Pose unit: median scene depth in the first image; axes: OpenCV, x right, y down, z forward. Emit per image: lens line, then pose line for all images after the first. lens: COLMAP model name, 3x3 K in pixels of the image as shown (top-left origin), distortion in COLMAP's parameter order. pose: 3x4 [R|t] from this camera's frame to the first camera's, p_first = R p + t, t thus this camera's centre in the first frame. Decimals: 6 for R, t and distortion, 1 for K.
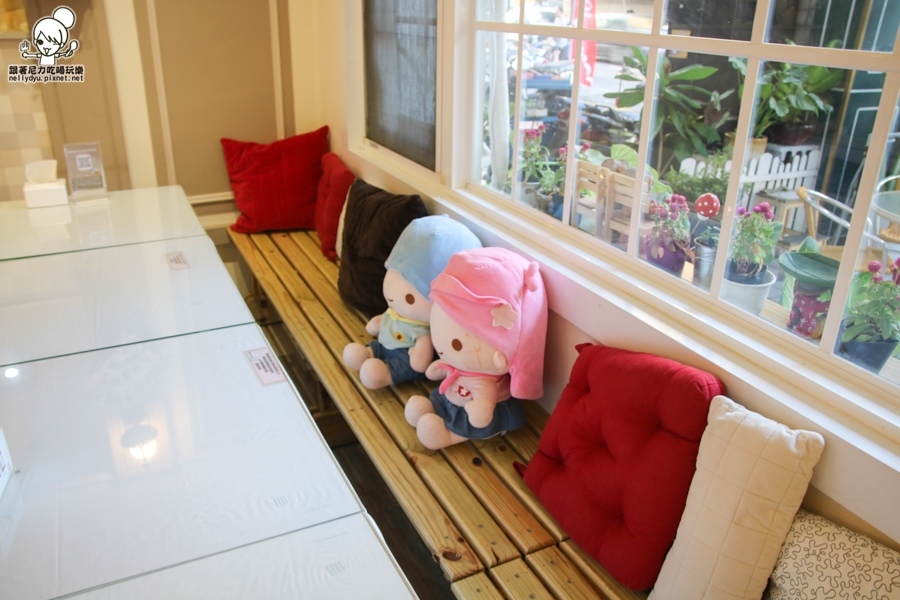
lens RADIAL K [[702.6, 0, 426.6], [0, 702.6, 300.9], [0, 0, 1]] dist [-0.047515, 0.003340]
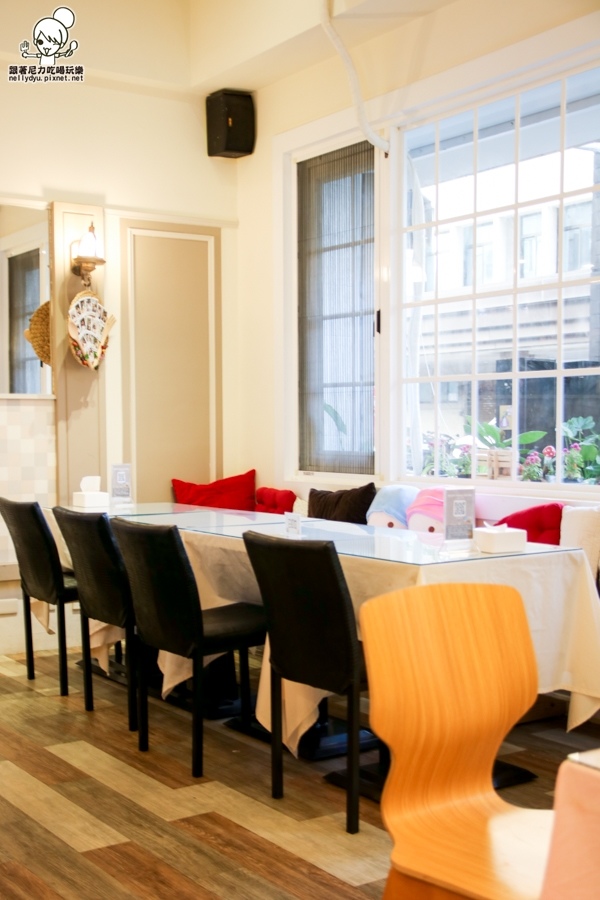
lens RADIAL K [[1176.0, 0, 300.0], [0, 1176.0, 450.0], [0, 0, 1]] dist [0.088660, 0.040322]
pose [[0.985896, -0.019825, 0.166179, -0.484258], [0.080269, 0.927310, -0.365587, 0.581084], [-0.146851, 0.373769, 0.915823, -1.119978]]
